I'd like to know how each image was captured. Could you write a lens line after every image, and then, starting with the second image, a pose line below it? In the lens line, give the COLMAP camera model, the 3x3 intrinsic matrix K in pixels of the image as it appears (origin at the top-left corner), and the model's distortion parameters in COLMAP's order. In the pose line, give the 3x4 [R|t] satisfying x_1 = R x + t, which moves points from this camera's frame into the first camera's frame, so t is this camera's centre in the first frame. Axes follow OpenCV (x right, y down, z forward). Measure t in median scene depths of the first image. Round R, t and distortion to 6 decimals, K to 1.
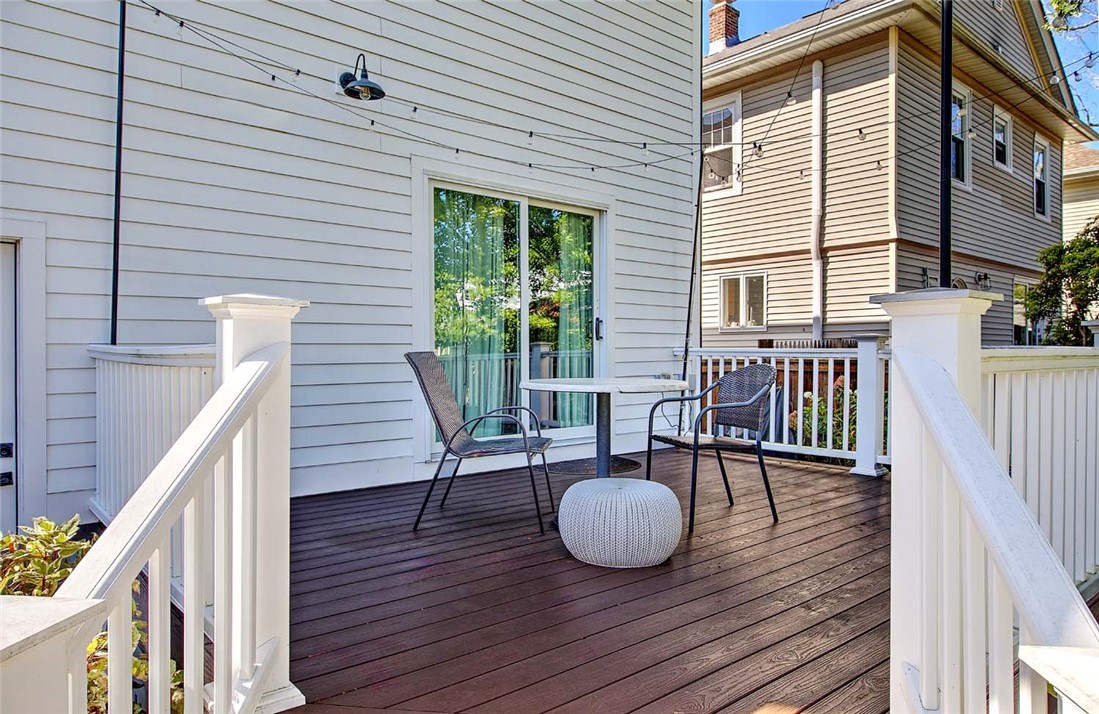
lens RADIAL K [[723.1, 0, 550.6], [0, 723.1, 358.5], [0, 0, 1]] dist [-0.004003, -0.000752]
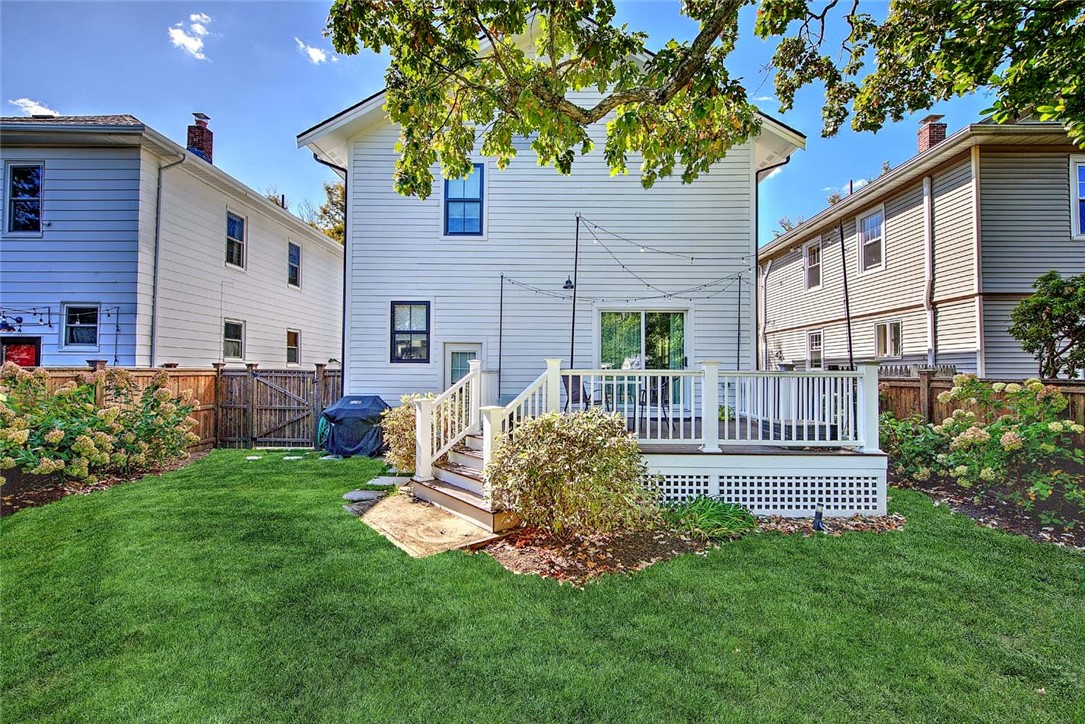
lens RADIAL K [[465.6, 0, 543.7], [0, 465.6, 363.6], [0, 0, 1]] dist [0.000967, 0.000049]
pose [[0.747377, -0.009885, -0.664327, 0.413329], [-0.008235, 0.999675, -0.024139, 0.000996], [0.664349, 0.023512, 0.747052, -0.229800]]
